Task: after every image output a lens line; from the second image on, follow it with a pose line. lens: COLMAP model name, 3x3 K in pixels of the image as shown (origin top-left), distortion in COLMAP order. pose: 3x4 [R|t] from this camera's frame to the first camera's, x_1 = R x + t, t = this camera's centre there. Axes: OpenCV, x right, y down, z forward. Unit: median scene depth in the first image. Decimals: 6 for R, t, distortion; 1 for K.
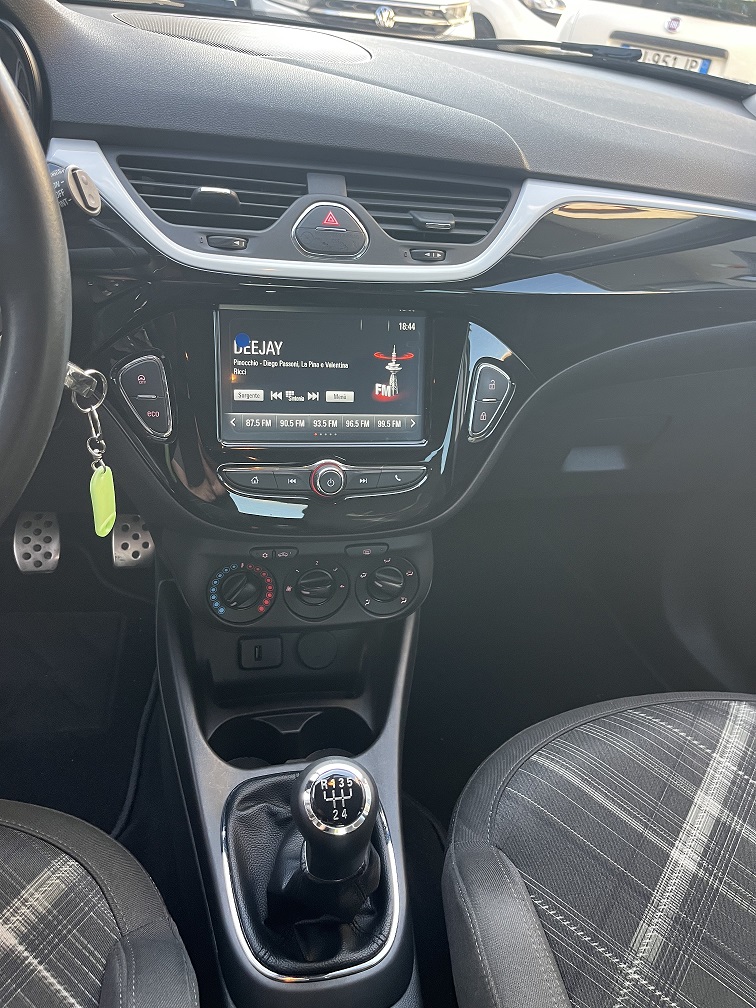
lens RADIAL K [[755.7, 0, 373.6], [0, 755.7, 511.4], [0, 0, 1]] dist [0.057019, -0.104241]
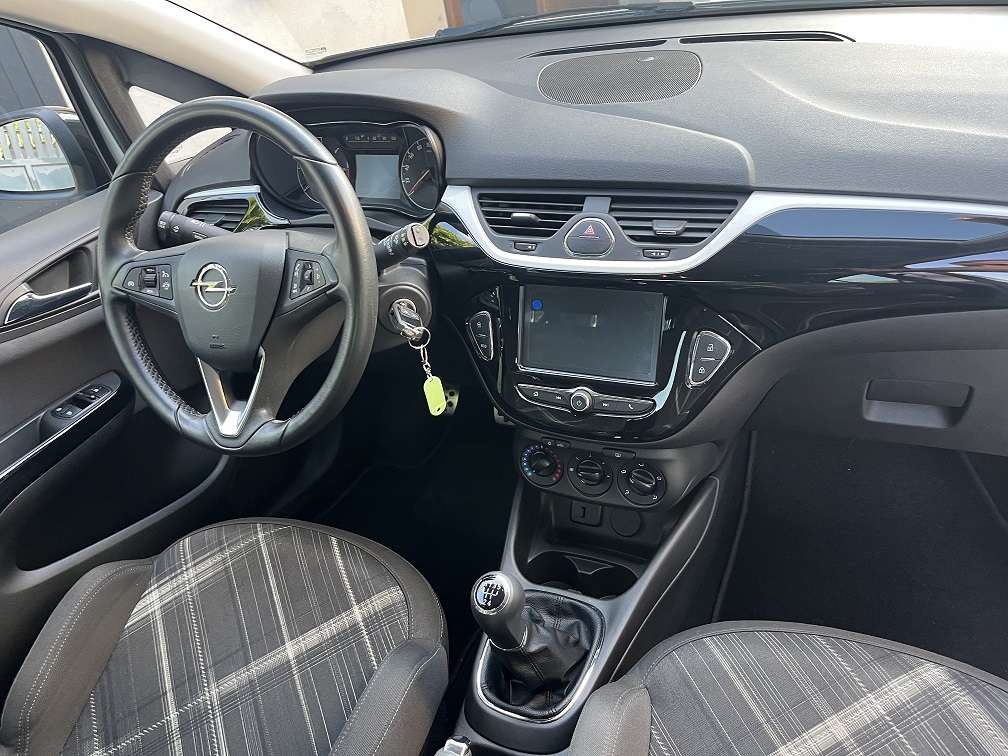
lens RADIAL K [[755.7, 0, 504.0], [0, 755.7, 378.0], [0, 0, 1]] dist [0.057019, -0.104241]
pose [[0.785691, 0.137898, -0.603054, 0.689844], [-0.132208, 0.989746, 0.054074, -0.143140], [0.604327, 0.037243, 0.795866, -0.254478]]
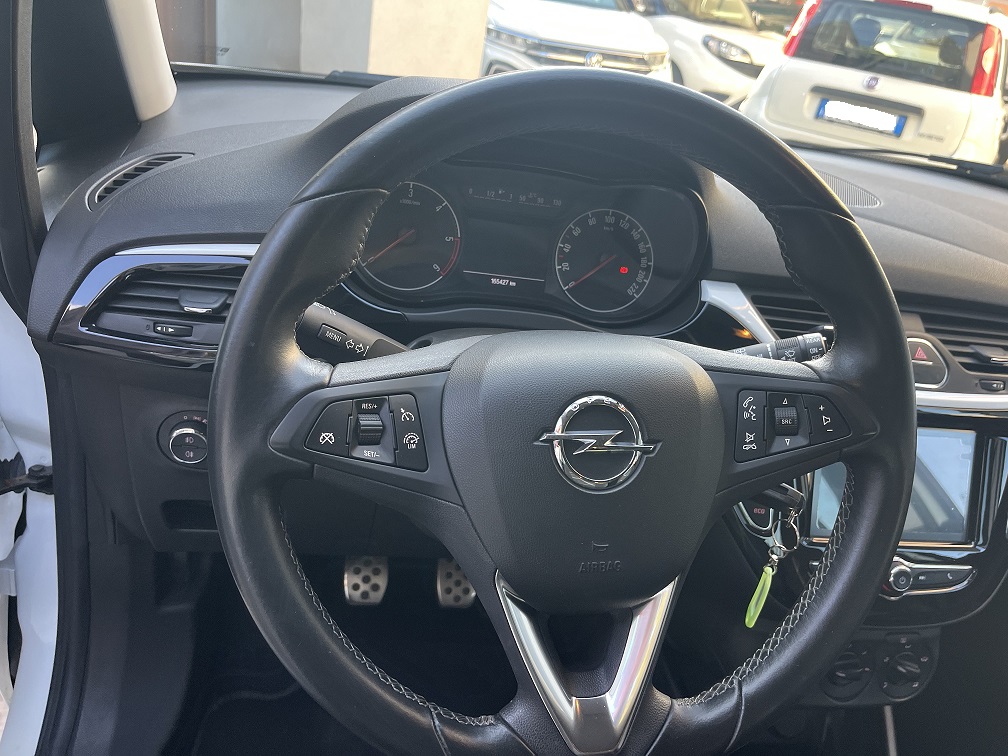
lens RADIAL K [[755.7, 0, 504.0], [0, 755.7, 378.0], [0, 0, 1]] dist [0.057019, -0.104241]
pose [[0.997751, 0.063909, -0.020190, -0.615808], [-0.066344, 0.984533, -0.162150, -0.106796], [0.009515, 0.163124, 0.986560, -0.140094]]
